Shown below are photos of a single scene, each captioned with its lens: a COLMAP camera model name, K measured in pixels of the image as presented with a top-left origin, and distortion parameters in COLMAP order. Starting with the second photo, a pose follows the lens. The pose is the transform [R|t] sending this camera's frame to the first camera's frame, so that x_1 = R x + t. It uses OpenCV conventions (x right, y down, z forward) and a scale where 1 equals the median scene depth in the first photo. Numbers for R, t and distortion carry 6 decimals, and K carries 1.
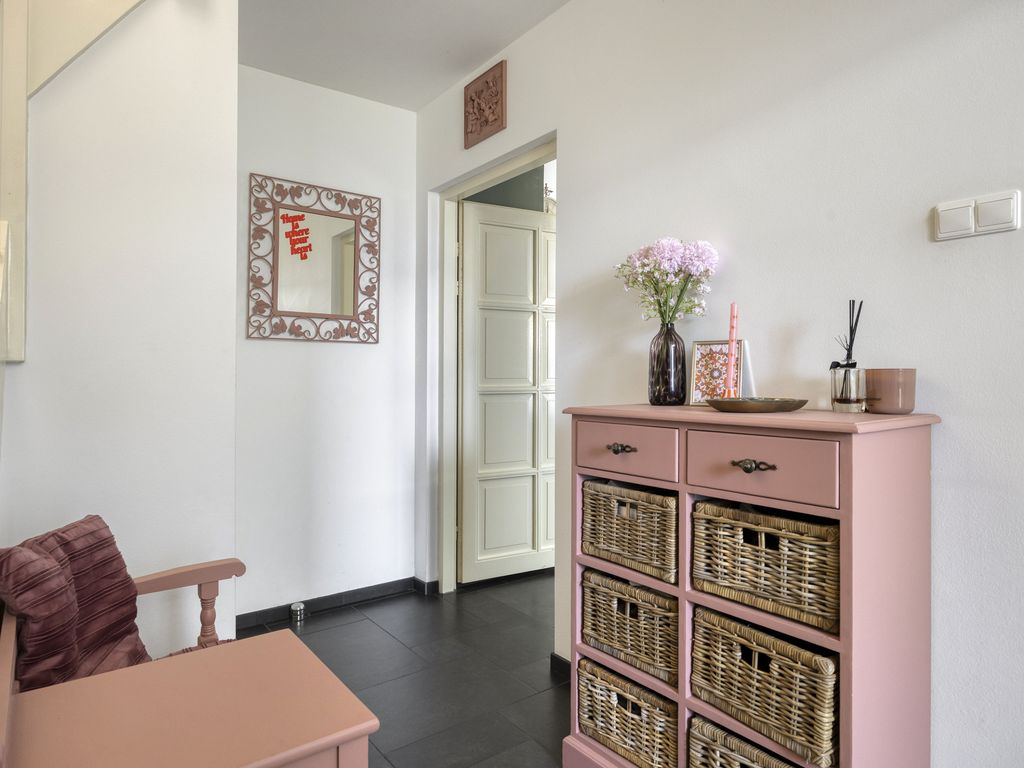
lens RADIAL K [[628.6, 0, 512.0], [0, 628.6, 384.0], [0, 0, 1]] dist [-0.008521, -0.001441]
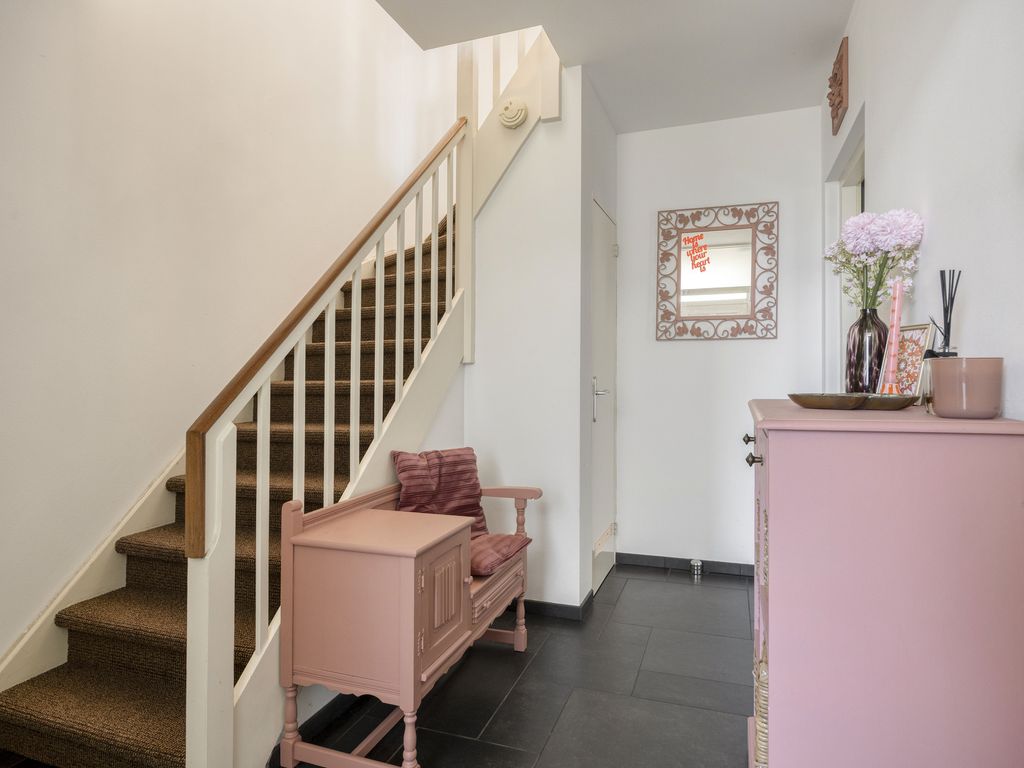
lens RADIAL K [[603.1, 0, 506.3], [0, 603.1, 371.0], [0, 0, 1]] dist [0.002300, 0.000228]
pose [[0.543746, -0.001863, -0.839247, 0.425645], [-0.006552, 0.999958, -0.006465, -0.000180], [0.839224, 0.009014, 0.543711, 0.068504]]
